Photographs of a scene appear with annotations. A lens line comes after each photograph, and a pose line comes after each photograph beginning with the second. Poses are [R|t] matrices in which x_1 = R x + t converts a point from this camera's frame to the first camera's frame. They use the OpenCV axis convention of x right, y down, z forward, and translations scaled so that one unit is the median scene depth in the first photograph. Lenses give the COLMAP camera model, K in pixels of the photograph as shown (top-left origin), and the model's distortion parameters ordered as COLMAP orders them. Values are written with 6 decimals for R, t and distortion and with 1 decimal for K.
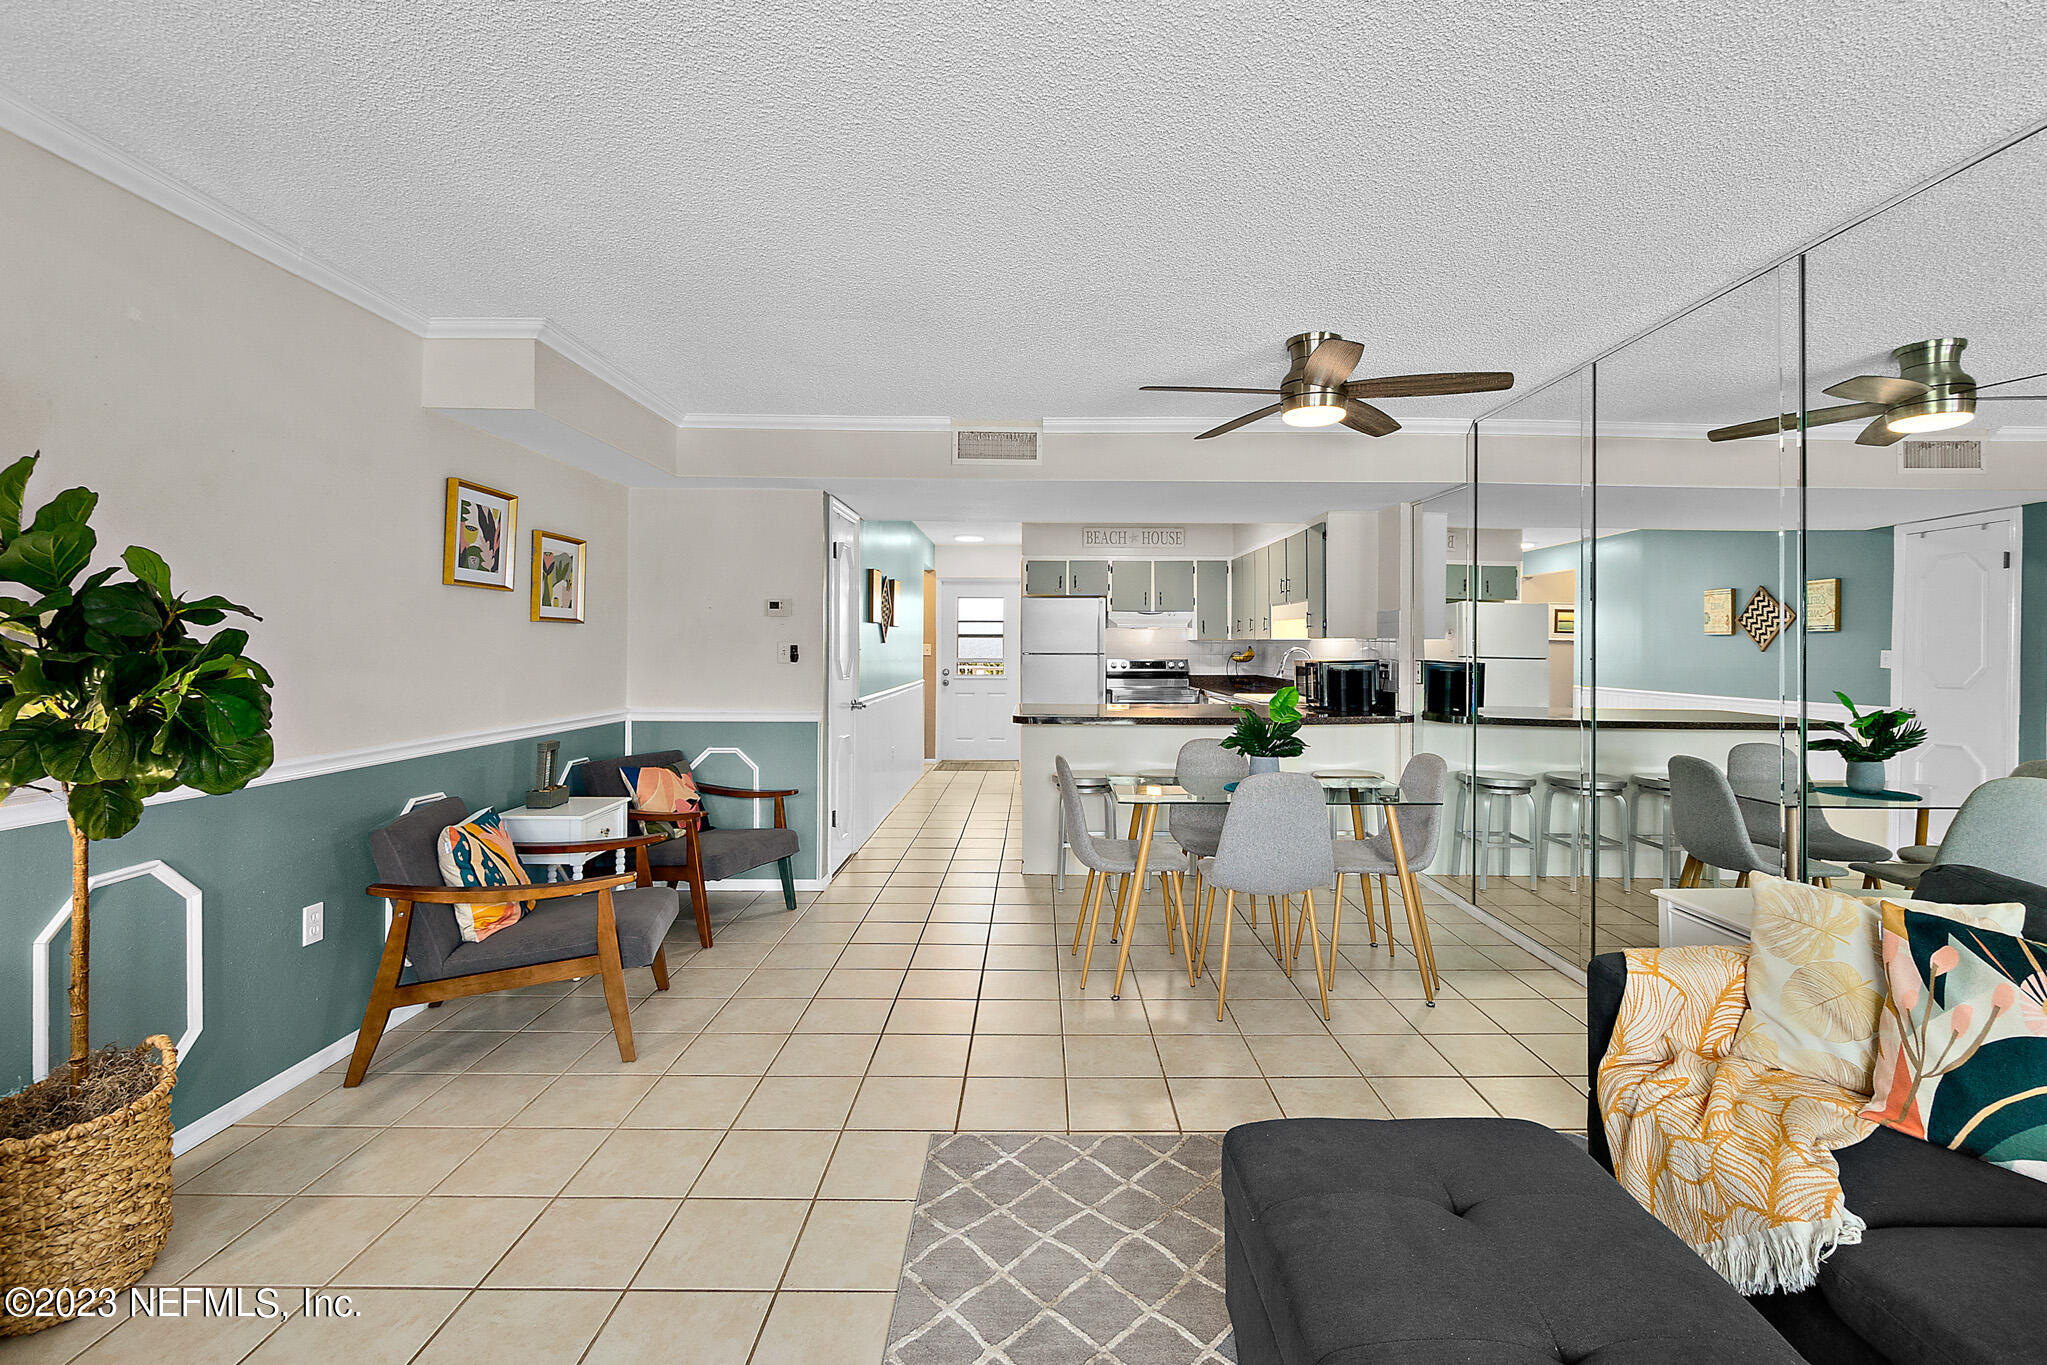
lens RADIAL K [[889.6, 0, 1052.5], [0, 889.6, 640.0], [0, 0, 1]] dist [-0.006834, 0.006777]
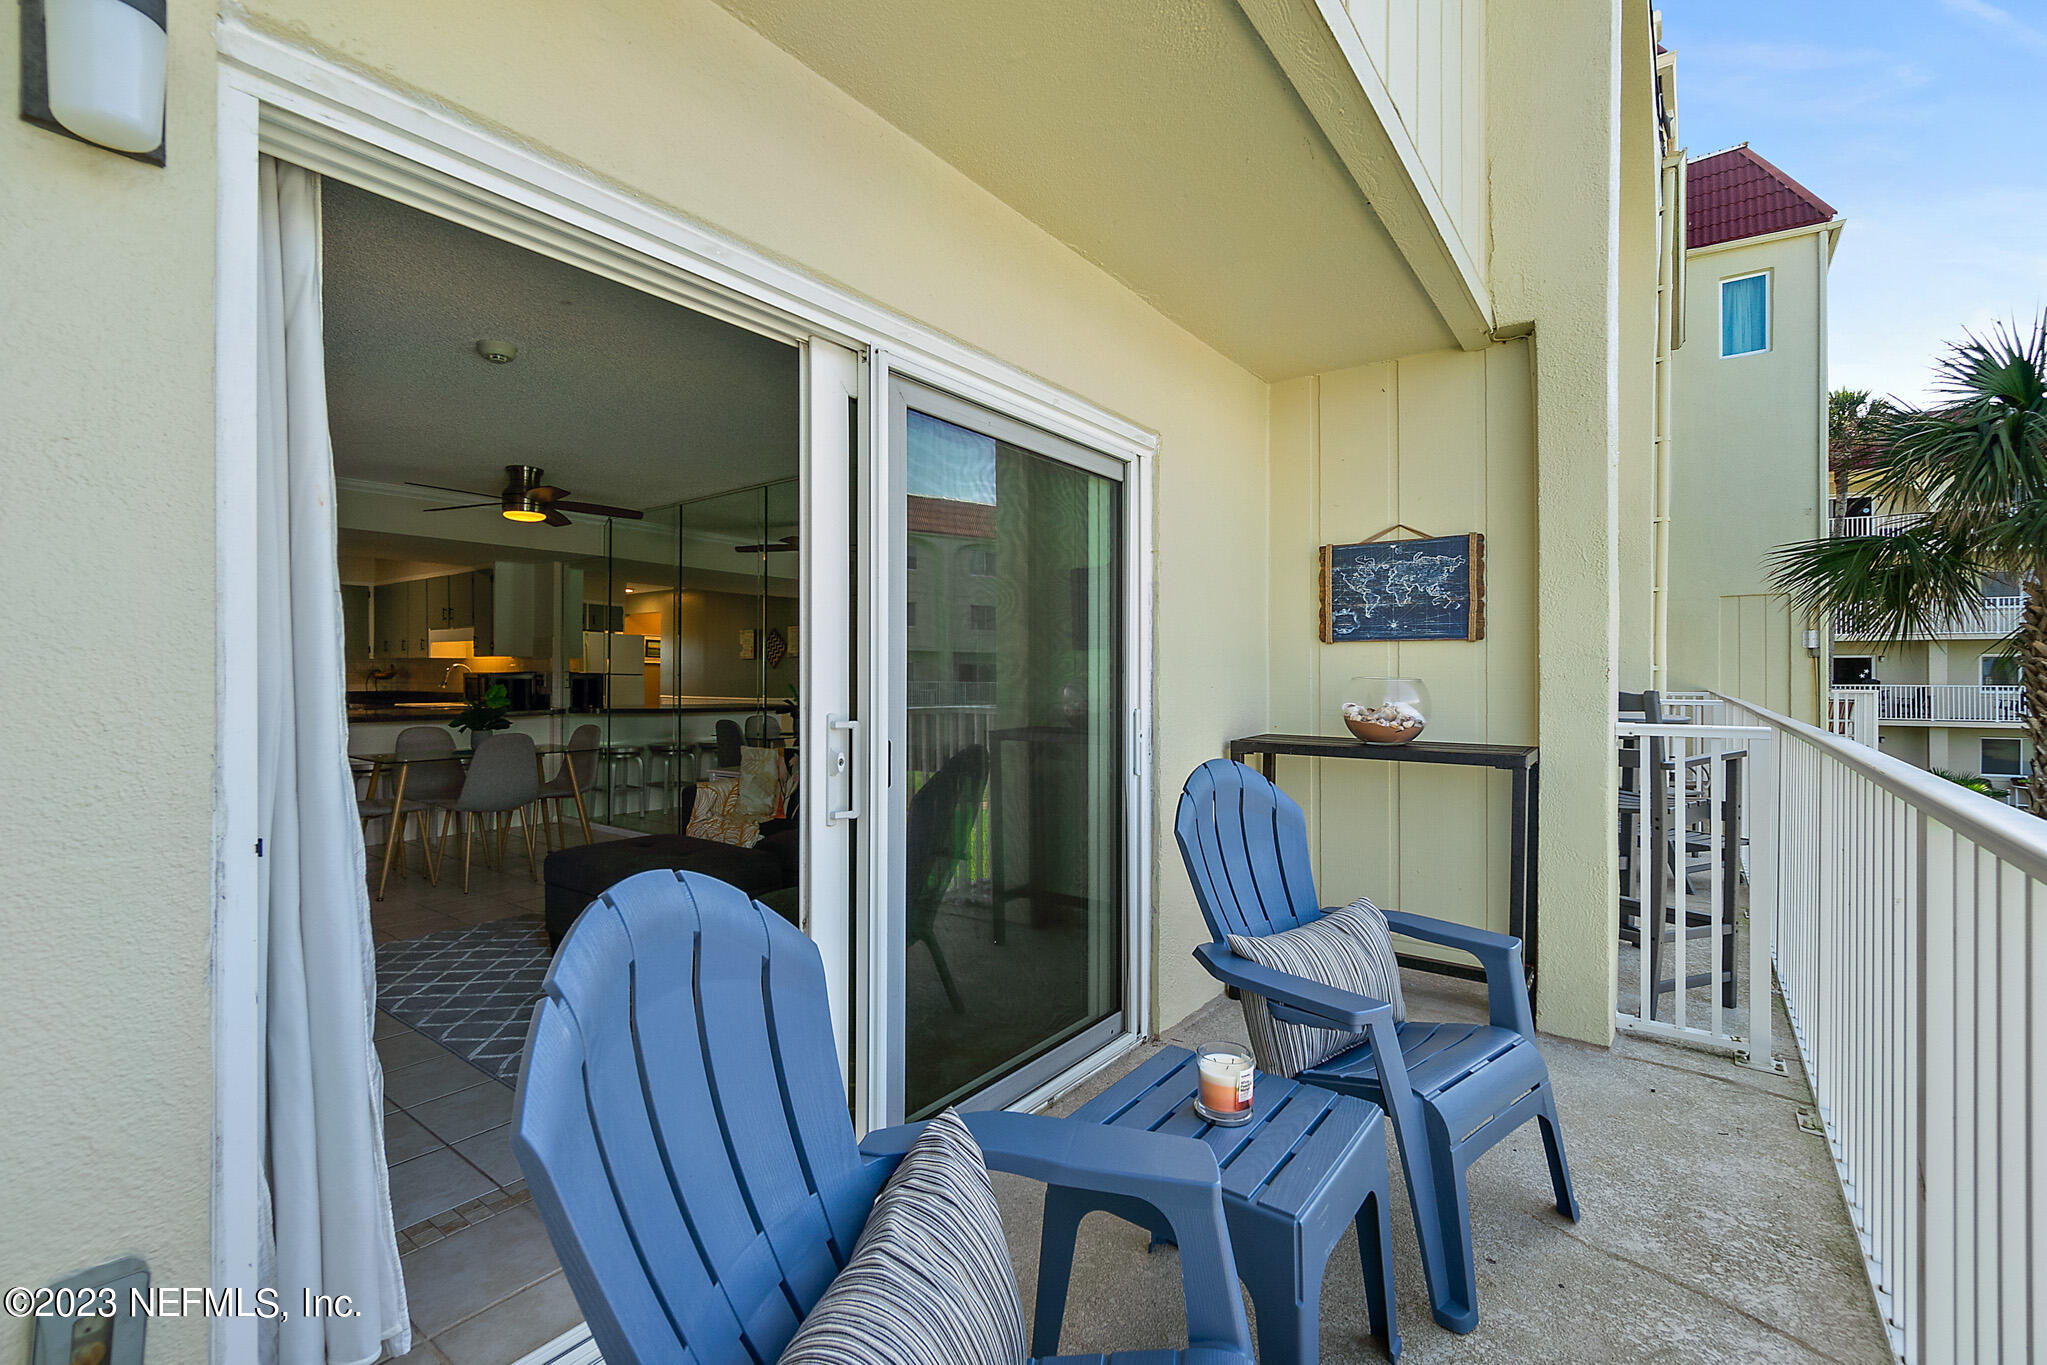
lens RADIAL K [[889.6, 0, 1020.5], [0, 889.6, 677.3], [0, 0, 1]] dist [-0.006834, 0.006777]
pose [[0.600414, -0.004824, 0.799675, -0.459262], [-0.002322, 0.999967, 0.007776, 0.029469], [-0.799686, -0.006526, 0.600383, -0.700167]]
